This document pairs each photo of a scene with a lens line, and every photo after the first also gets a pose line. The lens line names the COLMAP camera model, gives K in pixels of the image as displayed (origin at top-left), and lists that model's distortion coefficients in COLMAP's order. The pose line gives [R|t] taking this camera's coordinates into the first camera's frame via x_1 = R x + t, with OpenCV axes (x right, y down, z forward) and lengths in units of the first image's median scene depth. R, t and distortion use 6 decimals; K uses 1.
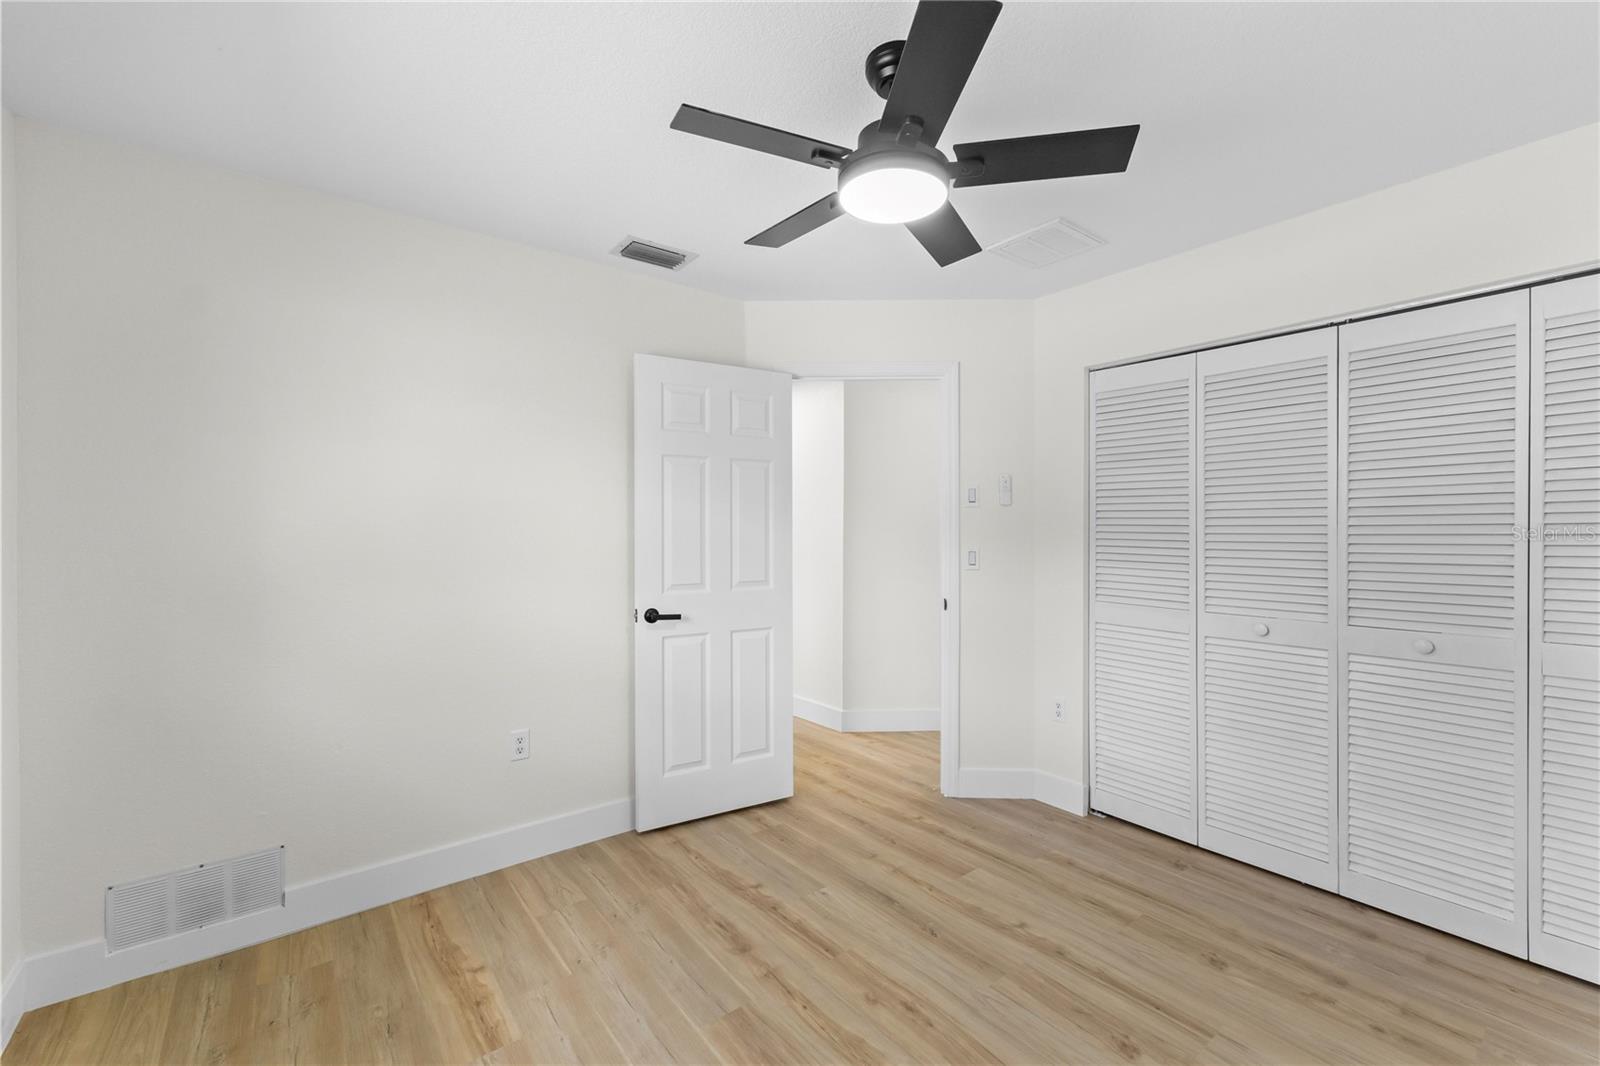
lens RADIAL K [[666.4, 0, 797.6], [0, 666.4, 534.5], [0, 0, 1]] dist [0.009056, -0.000002]
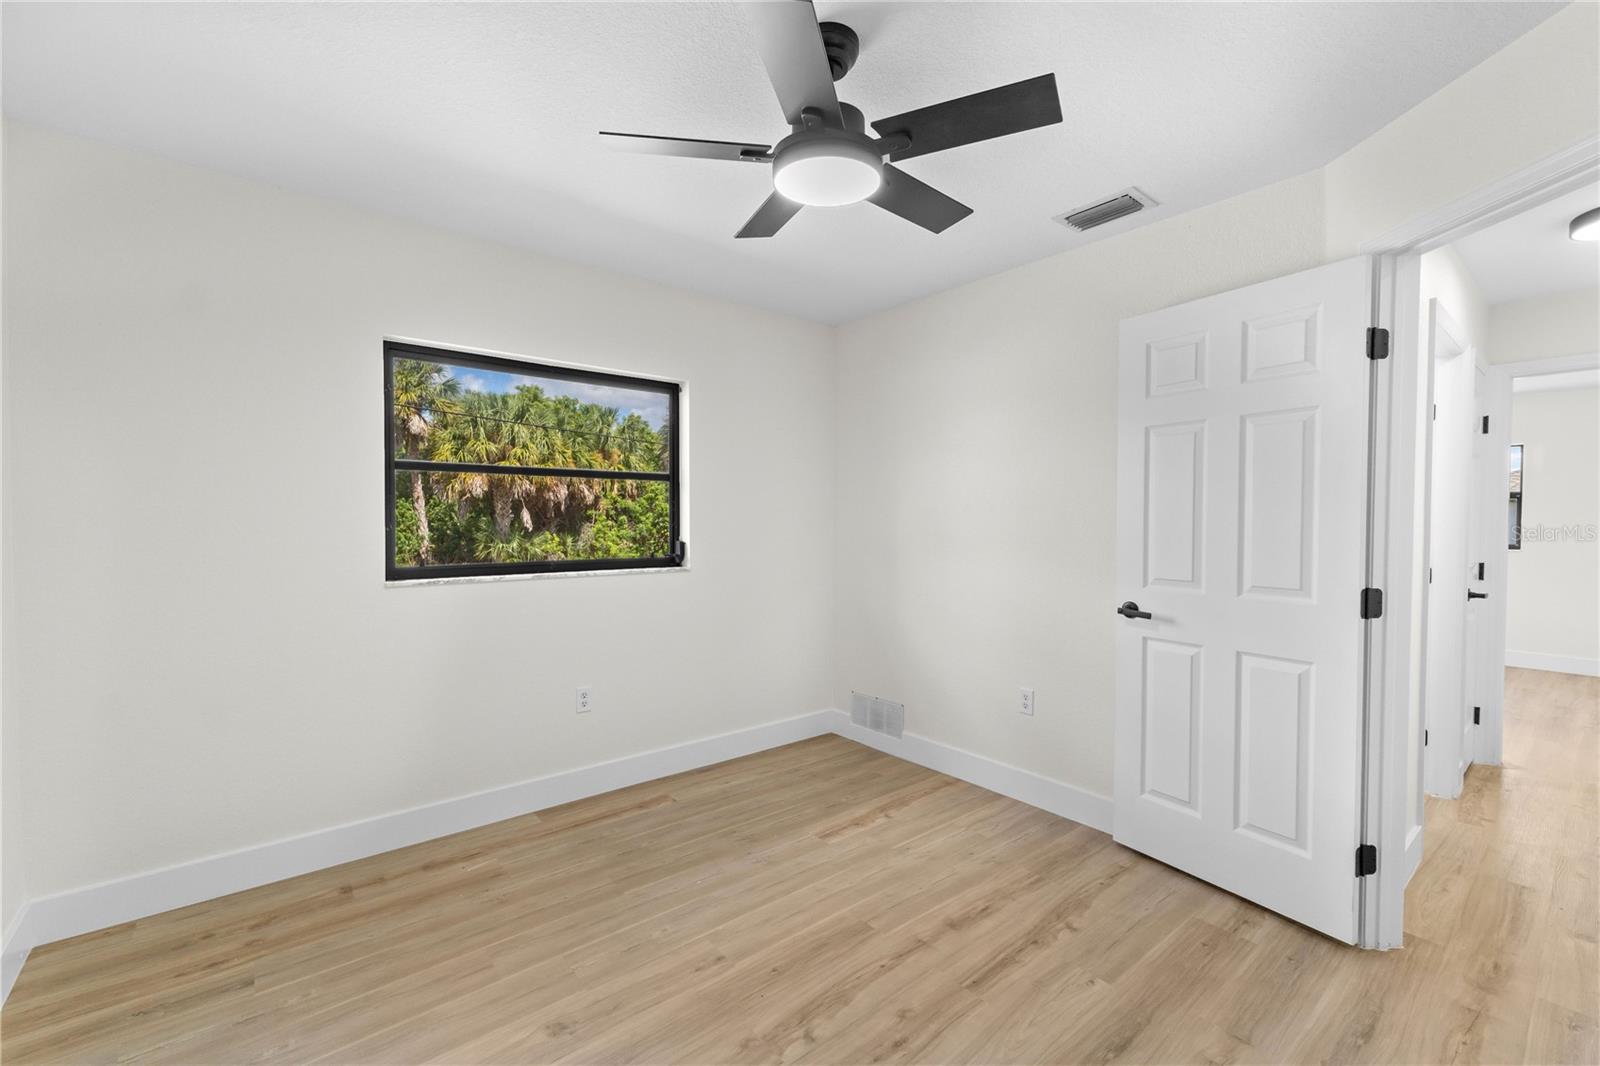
lens RADIAL K [[667.1, 0, 799.3], [0, 667.1, 534.2], [0, 0, 1]] dist [0.008858, -0.000793]
pose [[0.027637, 0.026319, -0.999272, 0.833668], [-0.003902, 0.999649, 0.026221, -0.002212], [0.999610, 0.003174, 0.027730, 0.667906]]
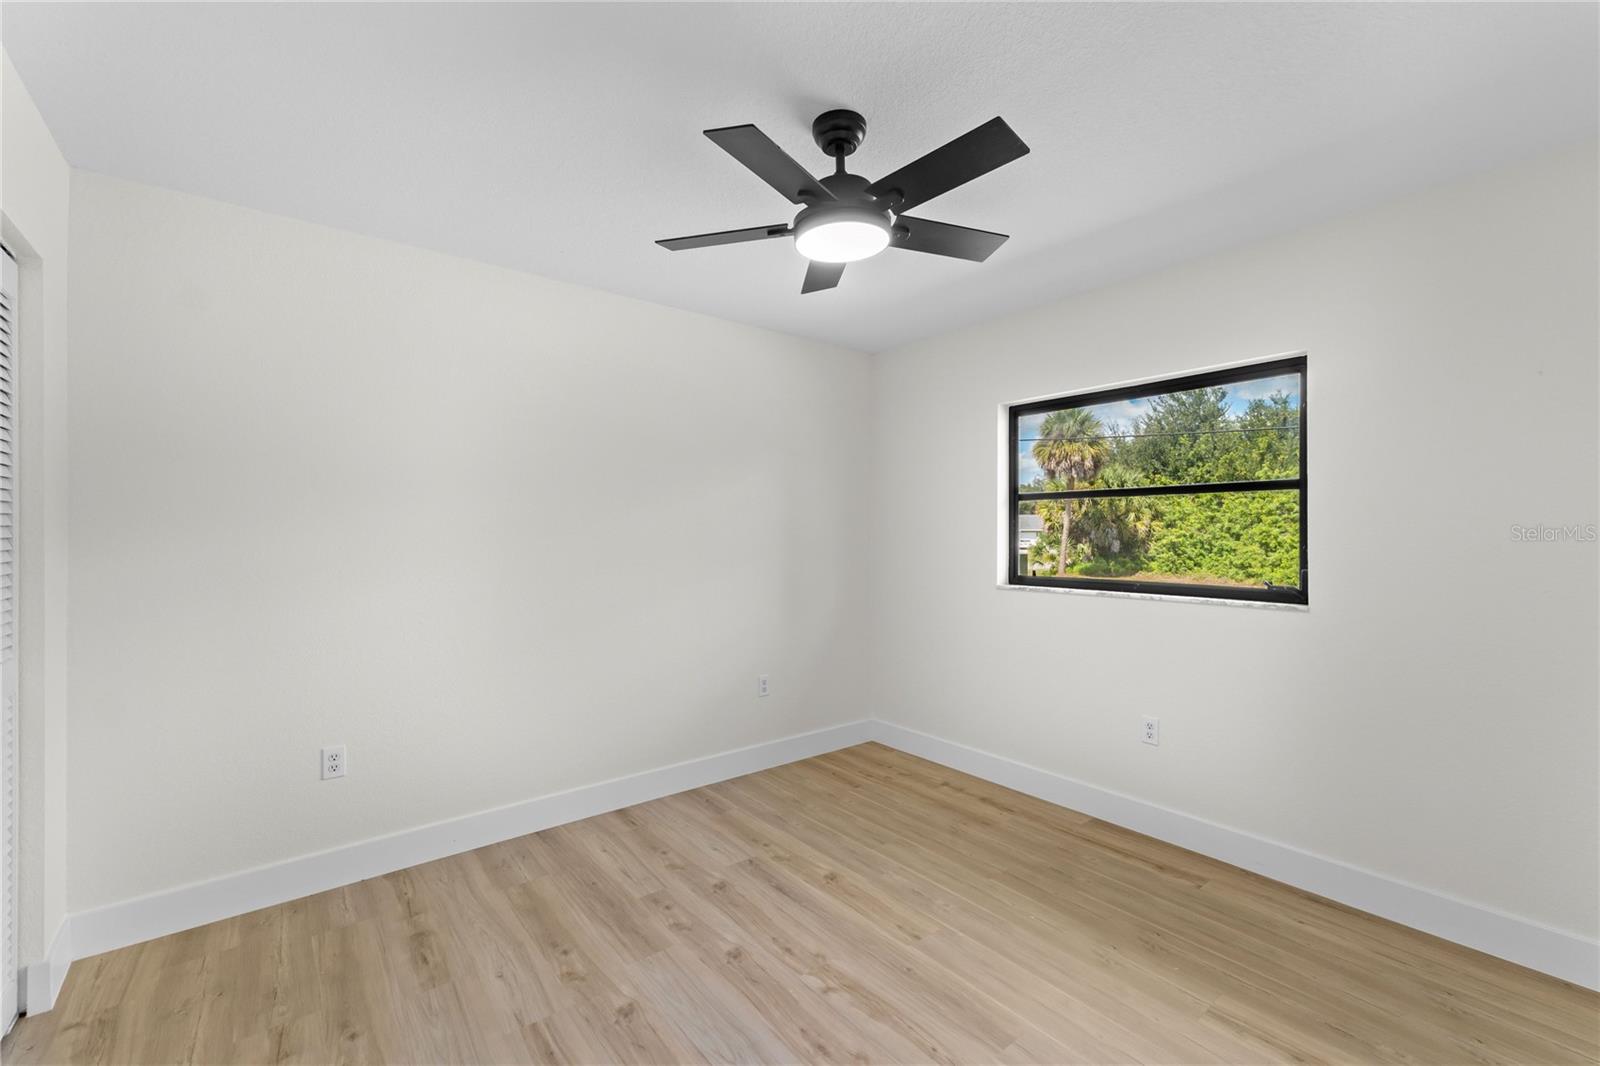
lens RADIAL K [[667.1, 0, 799.3], [0, 667.1, 534.2], [0, 0, 1]] dist [0.008858, -0.000793]
pose [[-0.999824, -0.001043, -0.018709, 0.171780], [-0.001026, 0.999999, -0.000894, -0.002818], [0.018710, -0.000875, -0.999825, 1.533197]]
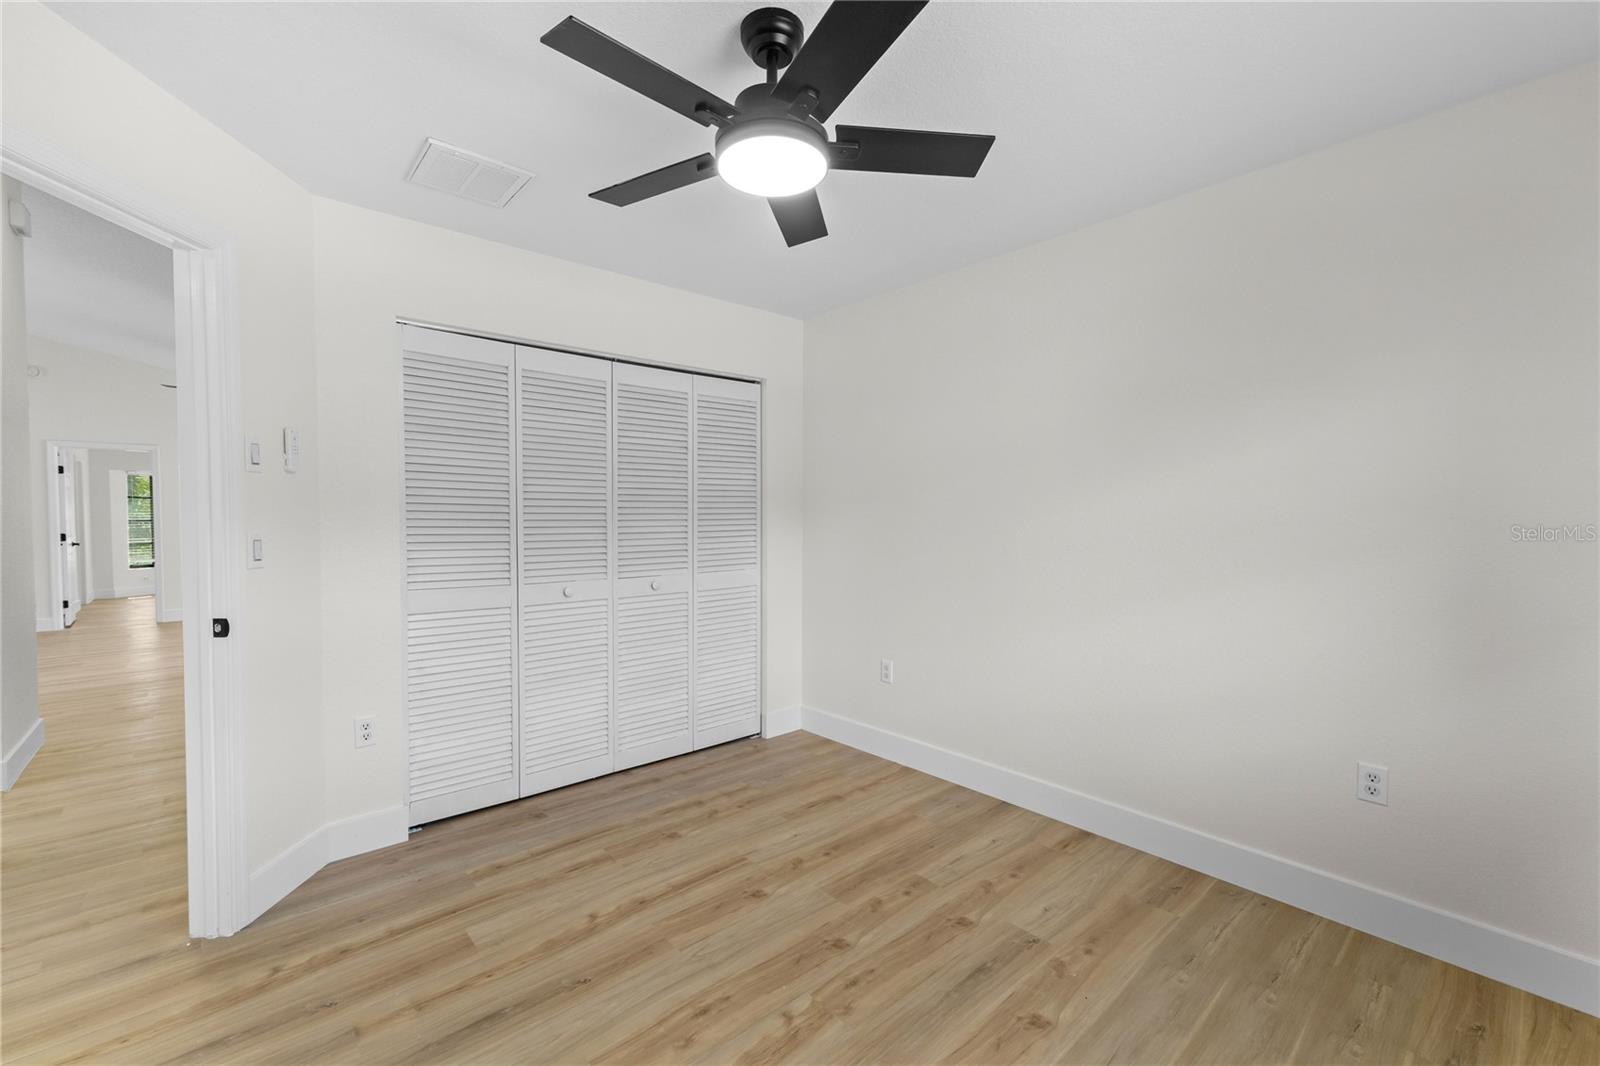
lens RADIAL K [[666.4, 0, 797.6], [0, 666.4, 534.5], [0, 0, 1]] dist [0.009056, -0.000002]
pose [[-0.061100, -0.029362, 0.997700, -0.610210], [0.002456, 0.999560, 0.029567, 0.002951], [-0.998129, 0.004257, -0.061001, 0.732669]]
